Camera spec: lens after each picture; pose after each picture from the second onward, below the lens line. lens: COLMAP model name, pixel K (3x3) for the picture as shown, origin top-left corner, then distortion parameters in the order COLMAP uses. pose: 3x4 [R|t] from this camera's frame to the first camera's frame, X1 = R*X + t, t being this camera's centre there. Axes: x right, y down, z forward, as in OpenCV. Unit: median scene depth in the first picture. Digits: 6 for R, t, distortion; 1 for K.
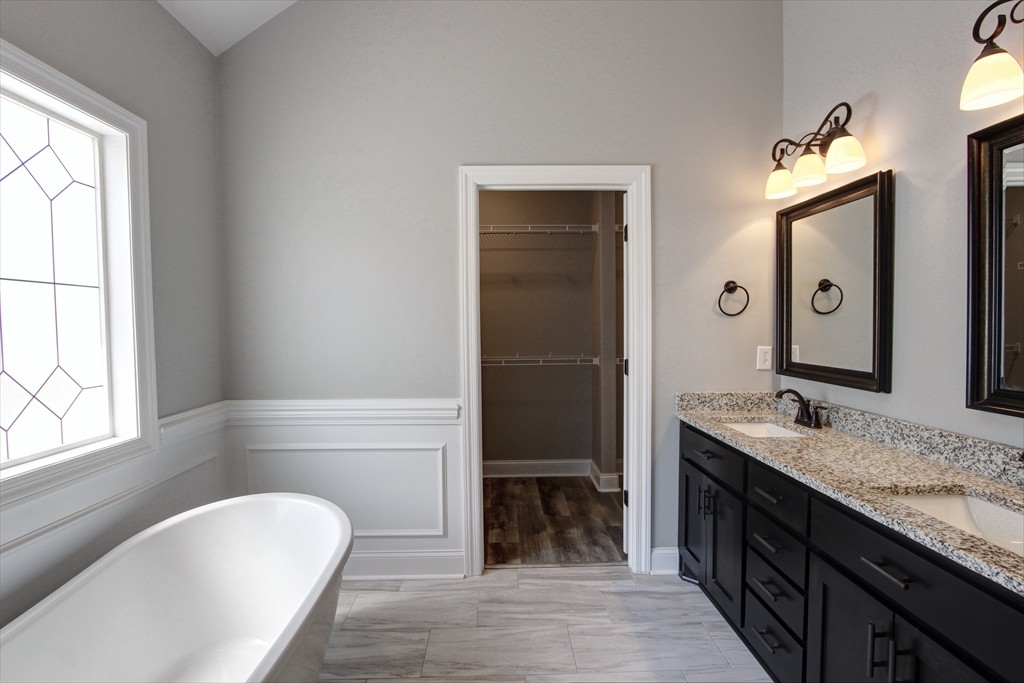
lens RADIAL K [[482.4, 0, 512.0], [0, 482.4, 341.5], [0, 0, 1]] dist [-0.017484, 0.000333]
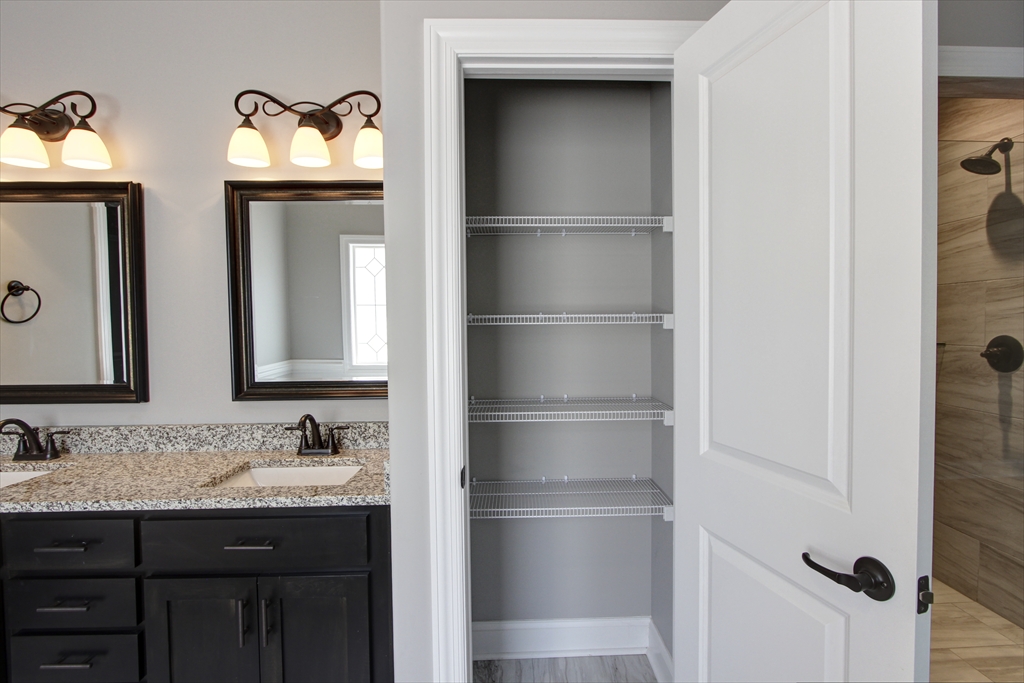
lens RADIAL K [[482.4, 0, 512.0], [0, 482.4, 341.5], [0, 0, 1]] dist [-0.017484, 0.000333]
pose [[-0.009834, -0.021787, 0.999714, -0.284609], [0.045501, 0.998717, 0.022213, -0.009604], [-0.998916, 0.045707, -0.008830, 0.266219]]
